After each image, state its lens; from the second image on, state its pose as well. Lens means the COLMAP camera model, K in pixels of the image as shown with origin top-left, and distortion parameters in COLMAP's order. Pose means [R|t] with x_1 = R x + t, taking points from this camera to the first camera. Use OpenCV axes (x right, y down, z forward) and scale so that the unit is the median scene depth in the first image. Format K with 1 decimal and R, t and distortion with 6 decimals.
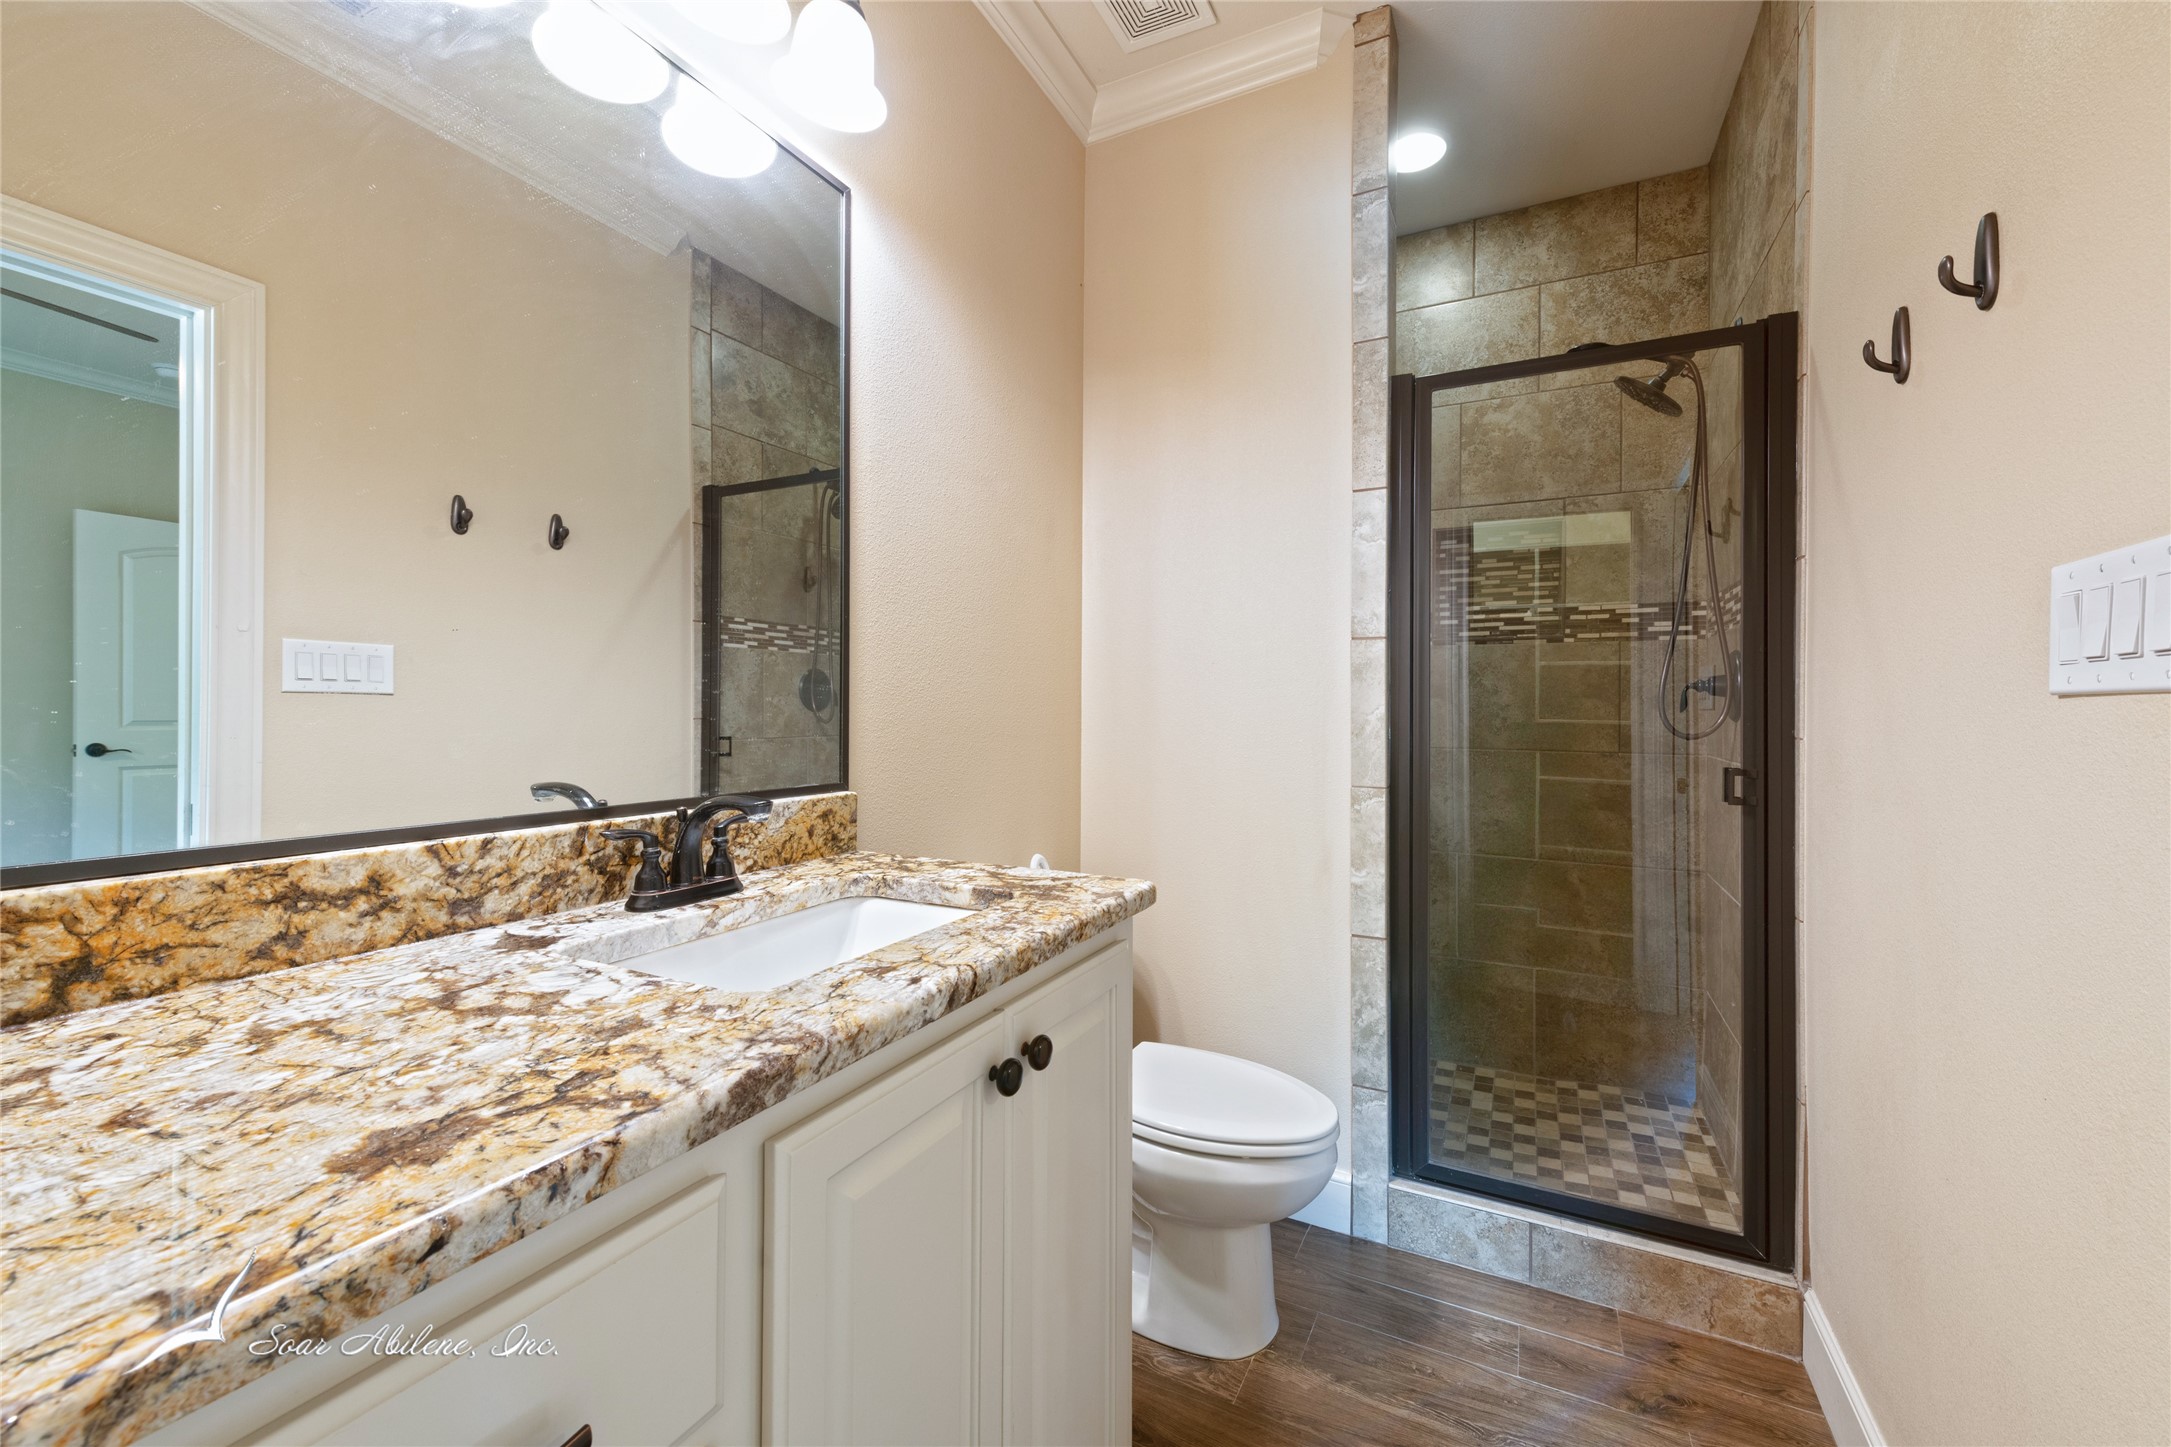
lens RADIAL K [[859.1, 0, 1089.1], [0, 859.1, 707.3], [0, 0, 1]] dist [0.011356, -0.000520]
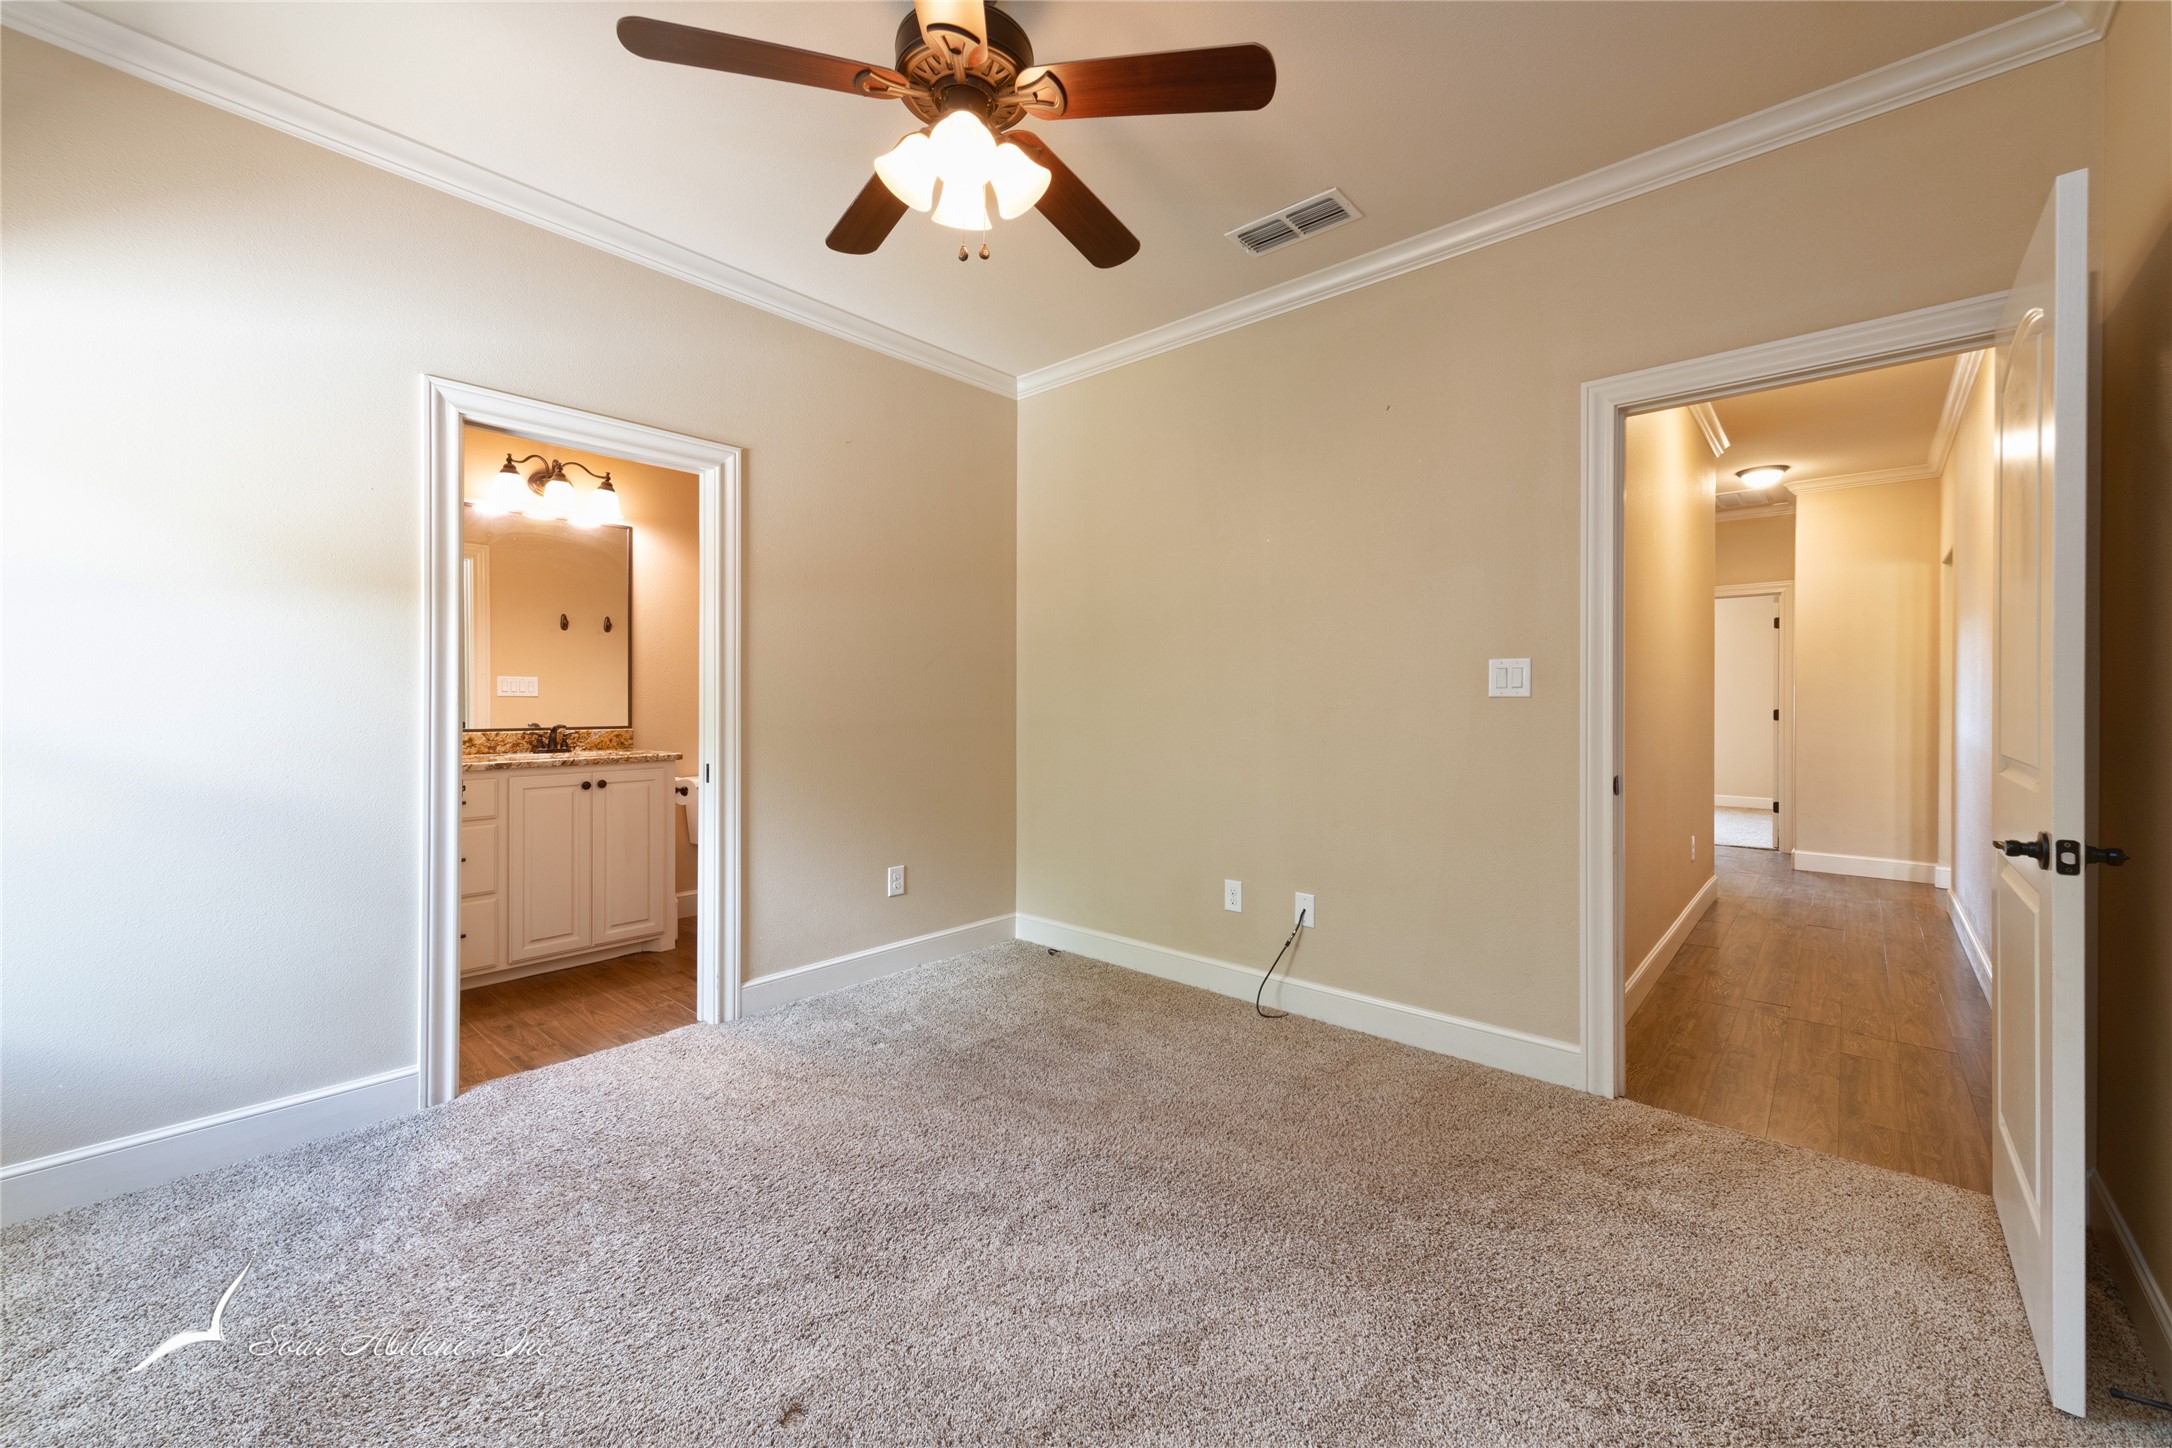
lens RADIAL K [[859.5, 0, 1089.6], [0, 859.5, 707.8], [0, 0, 1]] dist [0.011356, -0.000520]
pose [[0.966731, -0.005904, -0.255726, 3.009666], [0.008557, 0.999920, 0.009262, 0.016644], [0.255651, -0.011142, 0.966705, -2.208648]]
